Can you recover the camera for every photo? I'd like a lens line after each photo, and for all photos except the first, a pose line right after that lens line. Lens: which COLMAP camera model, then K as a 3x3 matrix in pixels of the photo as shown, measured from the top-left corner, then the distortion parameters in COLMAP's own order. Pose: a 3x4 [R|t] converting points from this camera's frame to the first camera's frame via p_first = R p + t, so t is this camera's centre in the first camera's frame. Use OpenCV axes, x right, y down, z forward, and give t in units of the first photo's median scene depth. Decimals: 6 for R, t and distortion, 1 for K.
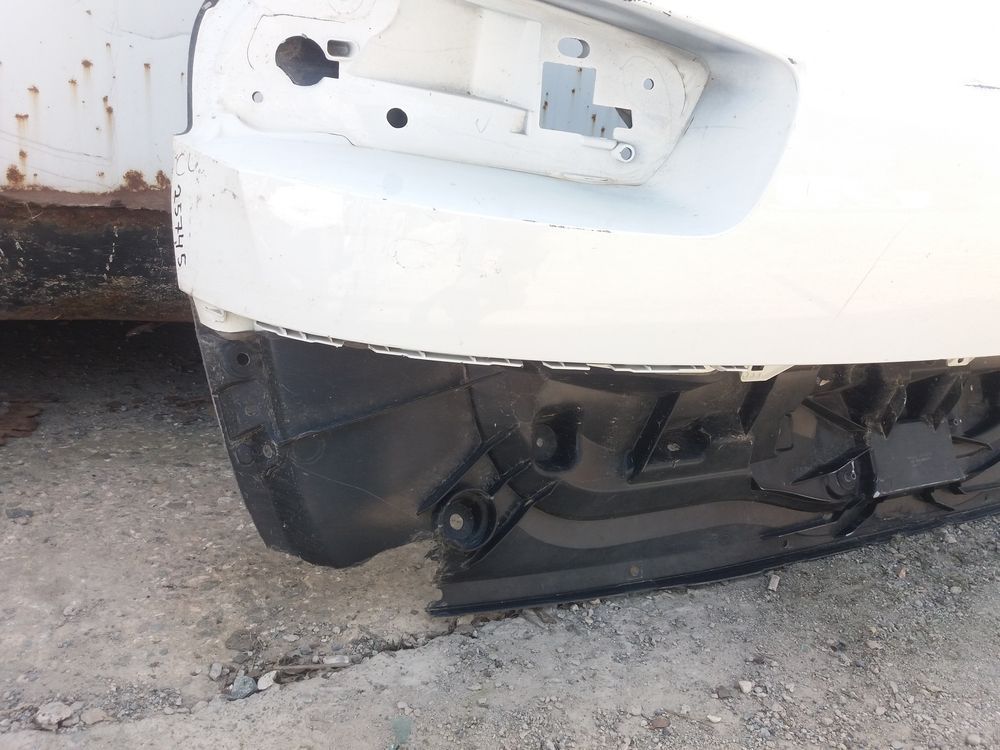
lens RADIAL K [[820.9, 0, 503.7], [0, 820.9, 370.4], [0, 0, 1]] dist [0.043106, -0.070150]
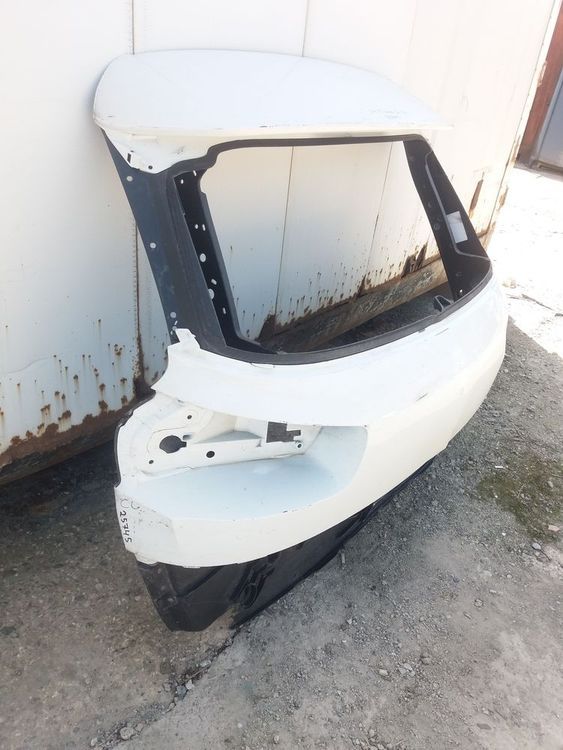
lens RADIAL K [[615.7, 0, 281.5], [0, 615.7, 375.0], [0, 0, 1]] dist [0.043106, -0.070150]
pose [[0.917077, -0.154375, 0.367611, -0.535142], [0.055565, 0.962489, 0.265571, -0.949510], [-0.394819, -0.223123, 0.891254, -0.547721]]
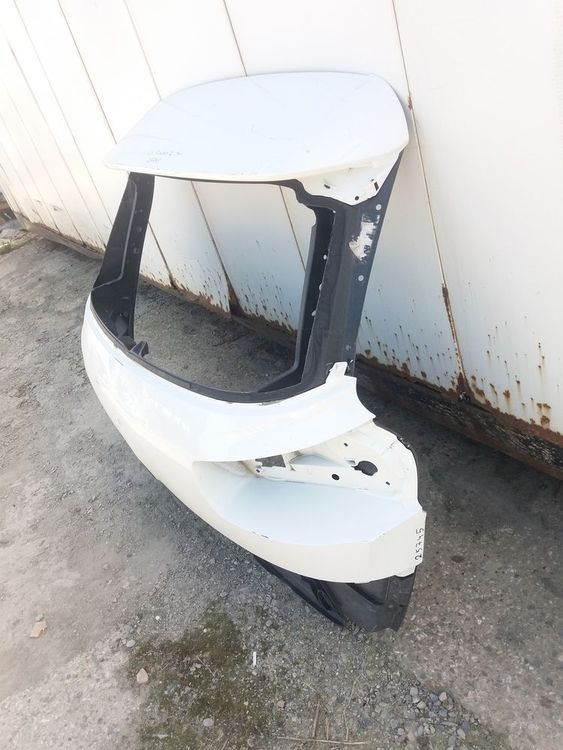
lens RADIAL K [[615.7, 0, 281.5], [0, 615.7, 375.0], [0, 0, 1]] dist [0.043106, -0.070150]
pose [[0.077070, 0.433393, -0.897903, 2.912992], [0.026928, 0.899349, 0.436402, -1.458211], [0.996662, -0.057812, 0.057643, 1.610015]]
